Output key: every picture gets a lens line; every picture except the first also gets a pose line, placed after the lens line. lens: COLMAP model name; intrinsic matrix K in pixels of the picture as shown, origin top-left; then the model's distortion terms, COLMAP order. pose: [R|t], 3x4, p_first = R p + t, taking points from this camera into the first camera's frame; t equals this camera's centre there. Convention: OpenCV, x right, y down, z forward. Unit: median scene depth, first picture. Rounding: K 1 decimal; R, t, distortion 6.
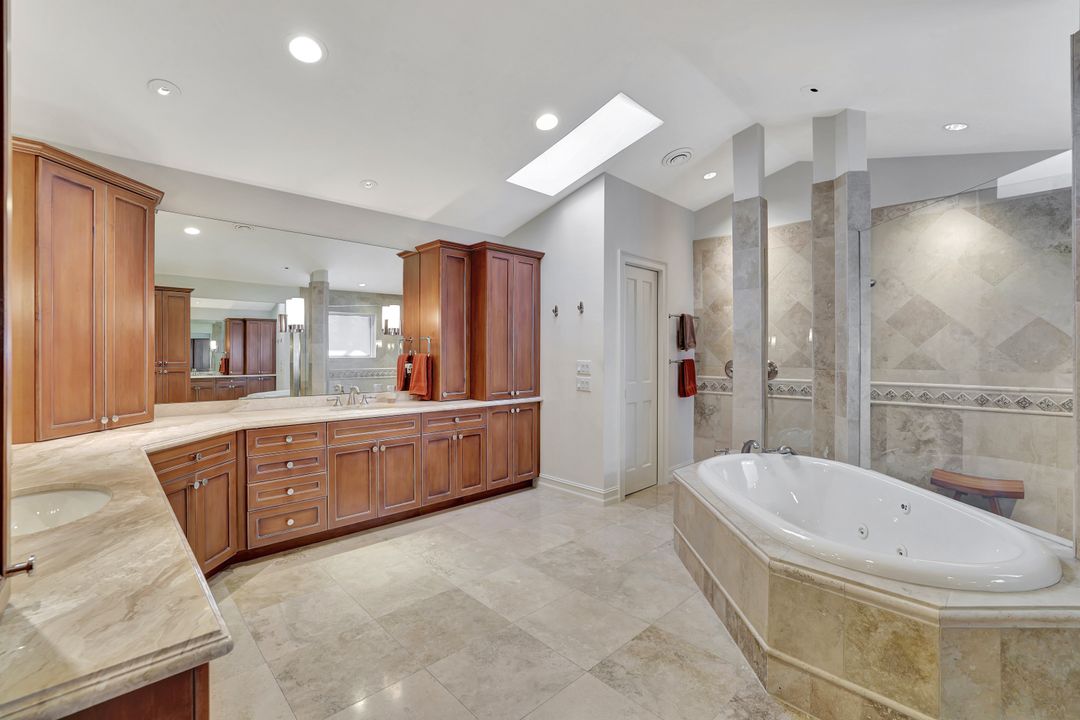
lens RADIAL K [[463.3, 0, 539.6], [0, 463.3, 355.5], [0, 0, 1]] dist [-0.000404, 0.000024]
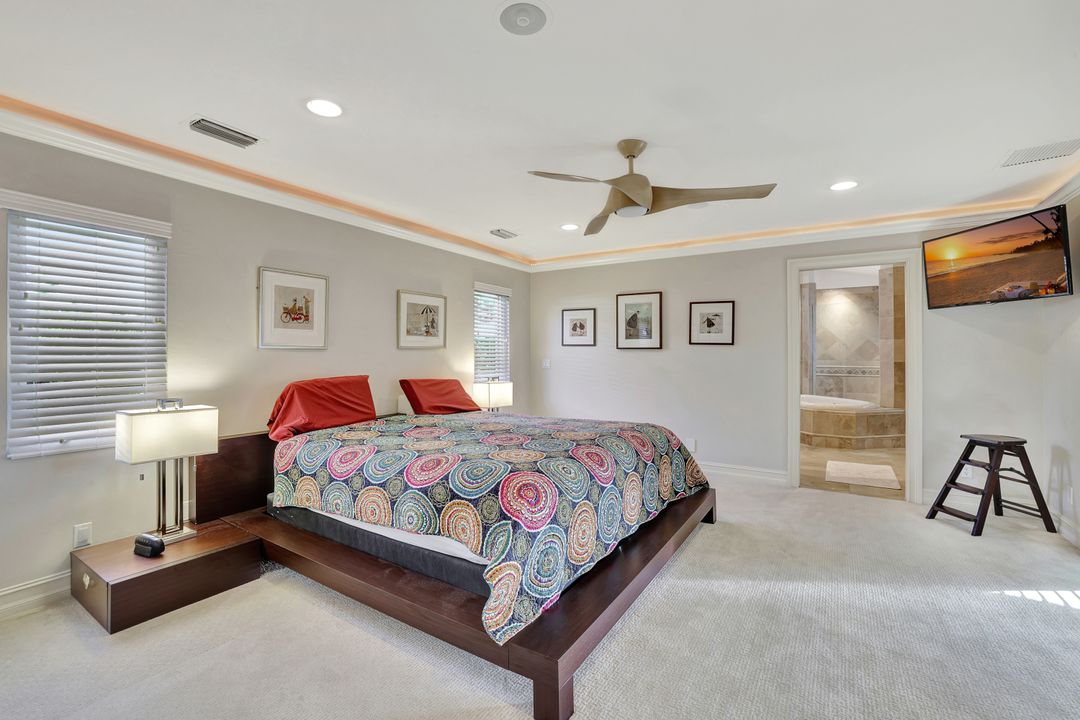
lens RADIAL K [[463.3, 0, 536.4], [0, 463.3, 357.4], [0, 0, 1]] dist [-0.000404, 0.000024]
pose [[0.975203, -0.002899, 0.221294, -1.250319], [0.001290, 0.999972, 0.007414, -0.003618], [-0.221309, -0.006945, 0.975179, -1.068240]]
